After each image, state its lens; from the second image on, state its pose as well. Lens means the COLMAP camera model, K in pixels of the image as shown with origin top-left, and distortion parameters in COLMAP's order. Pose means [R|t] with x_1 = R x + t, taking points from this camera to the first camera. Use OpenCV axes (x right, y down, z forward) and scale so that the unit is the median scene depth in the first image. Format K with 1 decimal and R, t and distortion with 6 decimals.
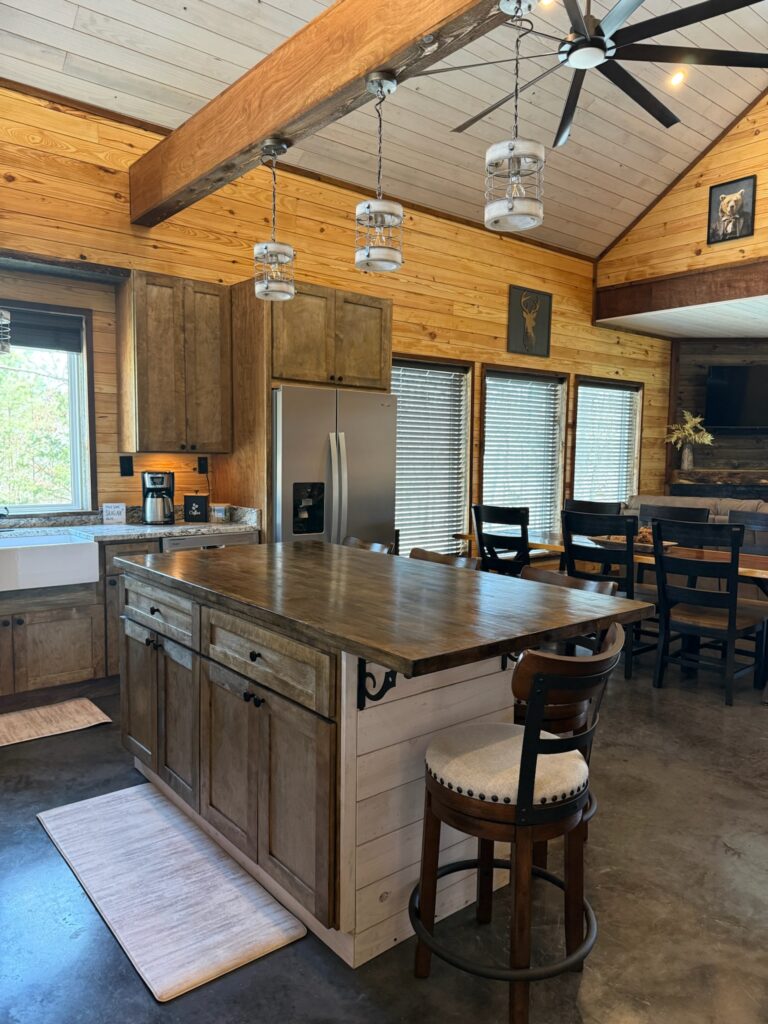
lens RADIAL K [[730.1, 0, 388.5], [0, 730.1, 512.8], [0, 0, 1]] dist [0.041060, -0.006121]
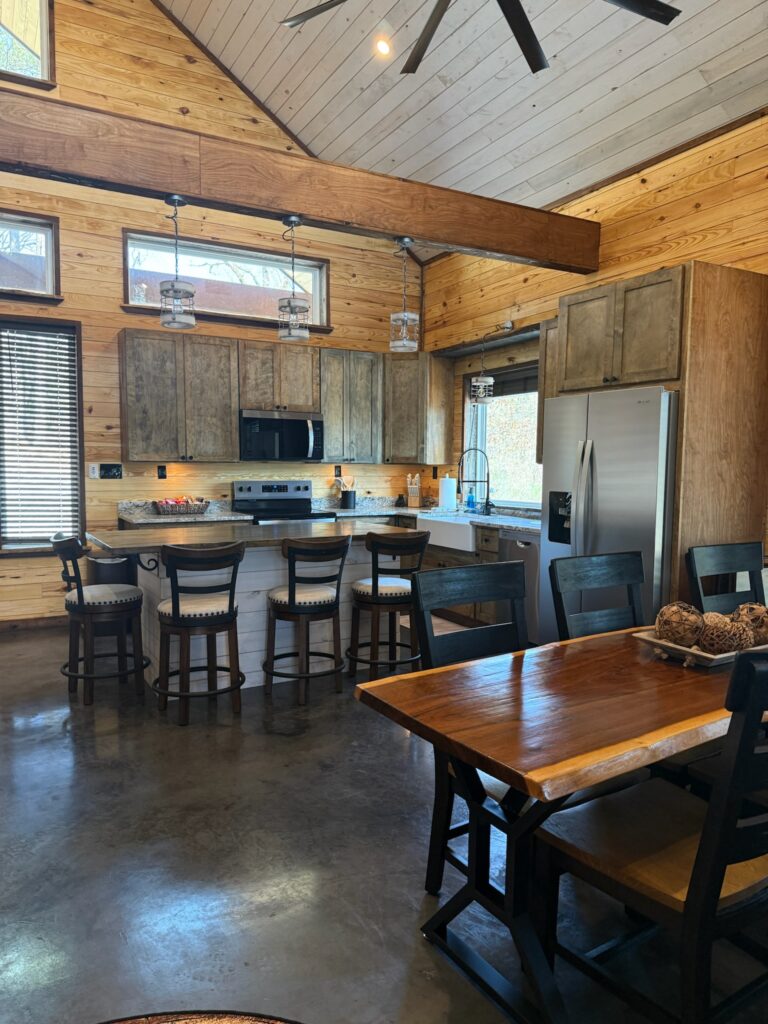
lens RADIAL K [[730.1, 0, 388.2], [0, 730.1, 514.5], [0, 0, 1]] dist [0.041060, -0.006121]
pose [[-0.164461, 0.056018, -0.984792, 0.914641], [-0.079520, 0.994383, 0.069843, -0.060784], [0.983173, 0.089797, -0.159082, 0.917515]]
